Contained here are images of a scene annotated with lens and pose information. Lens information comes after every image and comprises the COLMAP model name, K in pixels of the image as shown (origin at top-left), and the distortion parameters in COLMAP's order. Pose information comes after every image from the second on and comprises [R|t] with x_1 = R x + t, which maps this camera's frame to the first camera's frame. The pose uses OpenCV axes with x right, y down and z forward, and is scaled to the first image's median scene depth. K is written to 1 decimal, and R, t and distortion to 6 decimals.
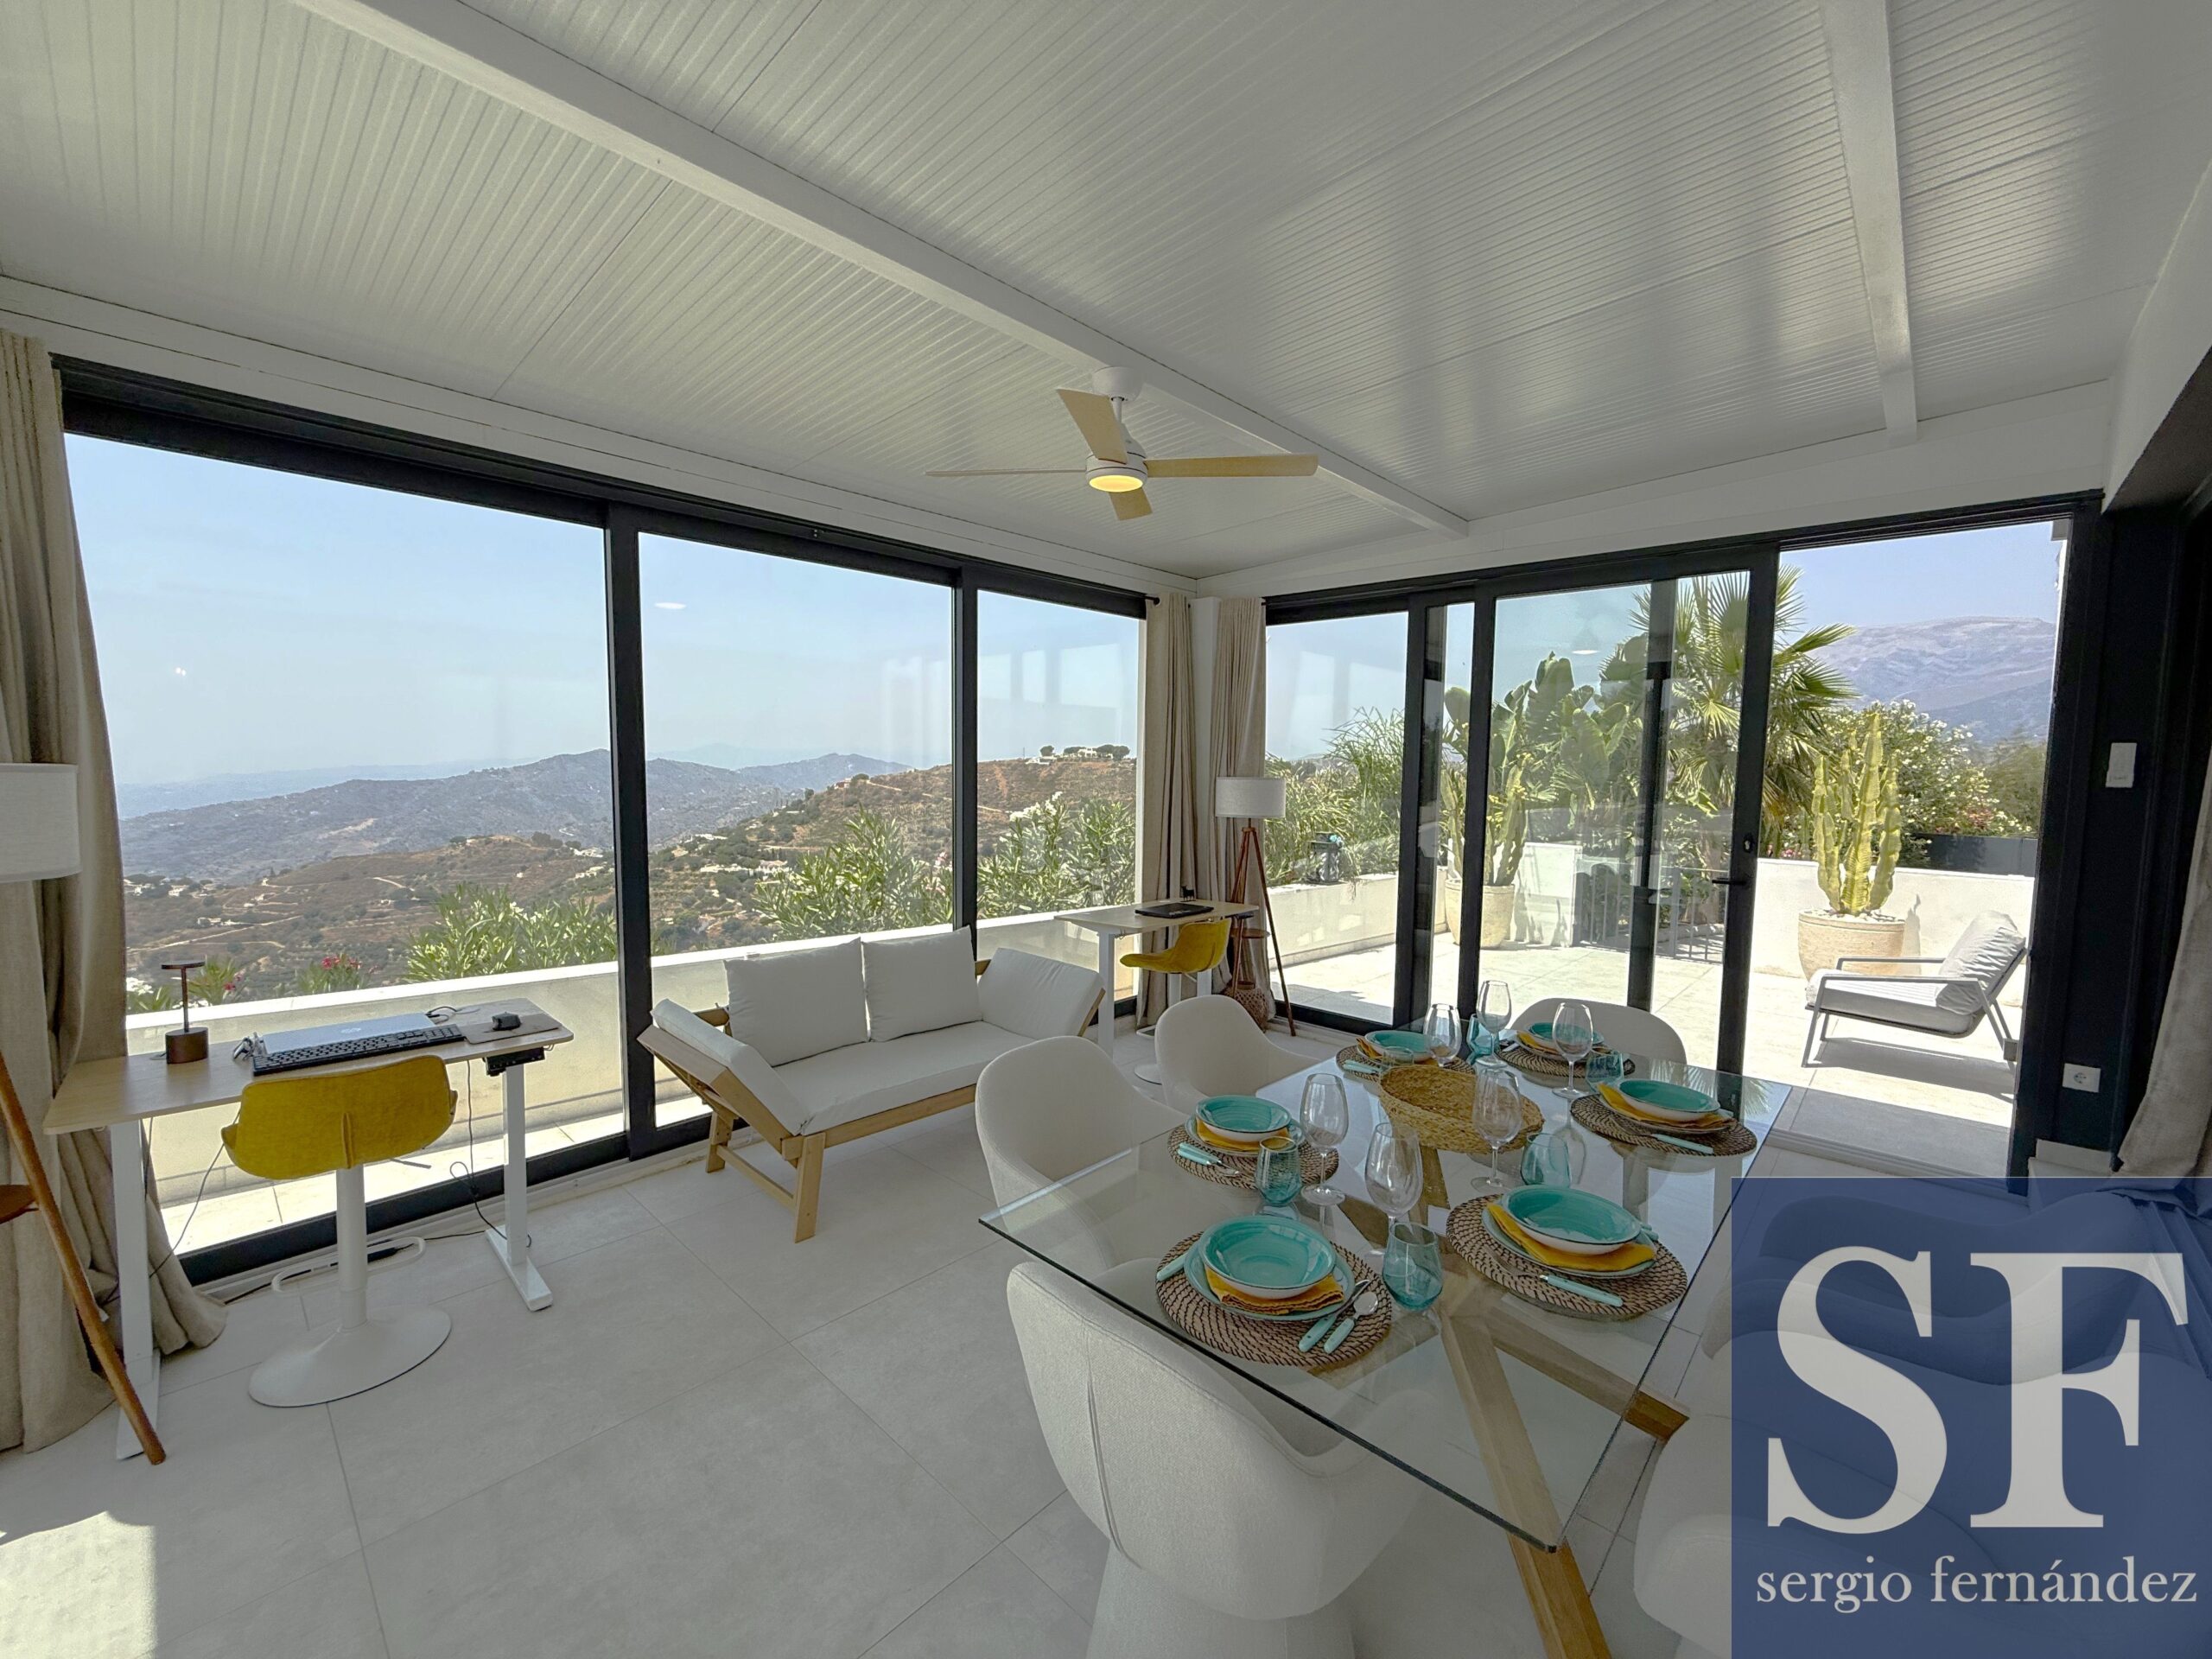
lens RADIAL K [[887.5, 0, 1094.9], [0, 887.5, 825.8], [0, 0, 1]] dist [0.002366, -0.000287]
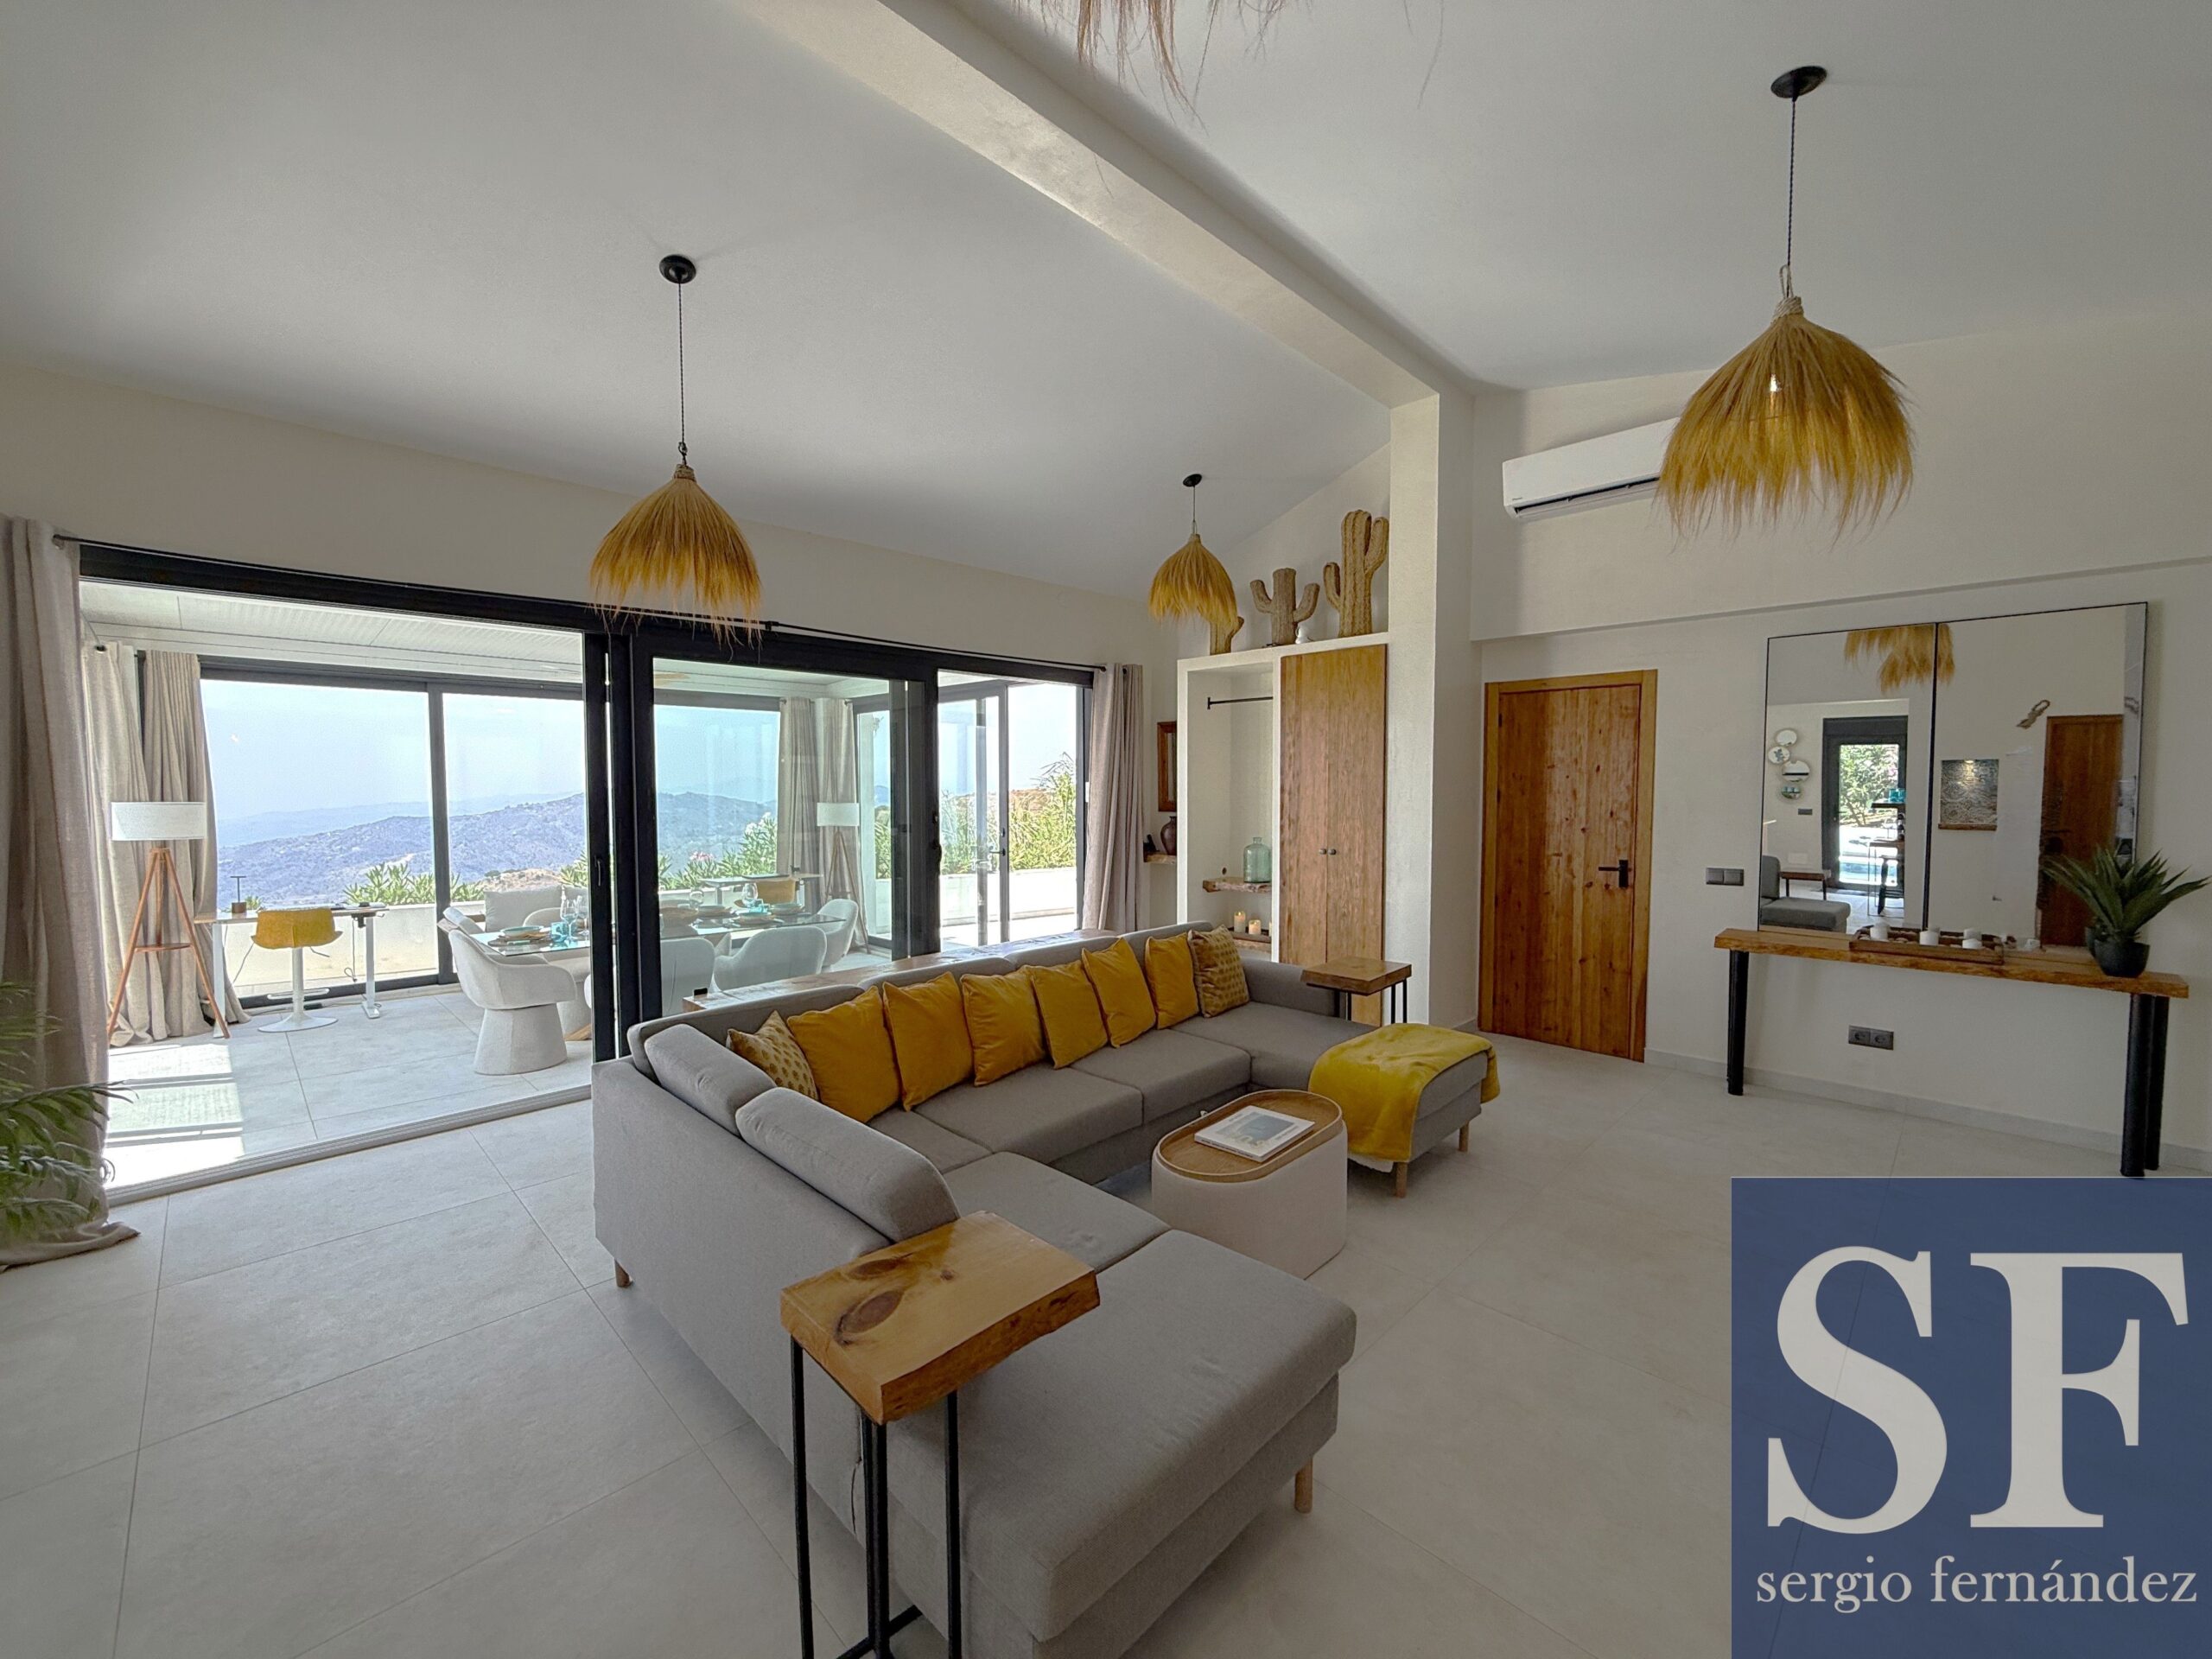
lens RADIAL K [[887.5, 0, 1098.6], [0, 887.5, 821.6], [0, 0, 1]] dist [0.002366, -0.000287]
pose [[0.999656, -0.009818, -0.024325, 0.724487], [0.008905, 0.999261, -0.037385, 0.053275], [0.024674, 0.037156, 0.999005, -0.718308]]
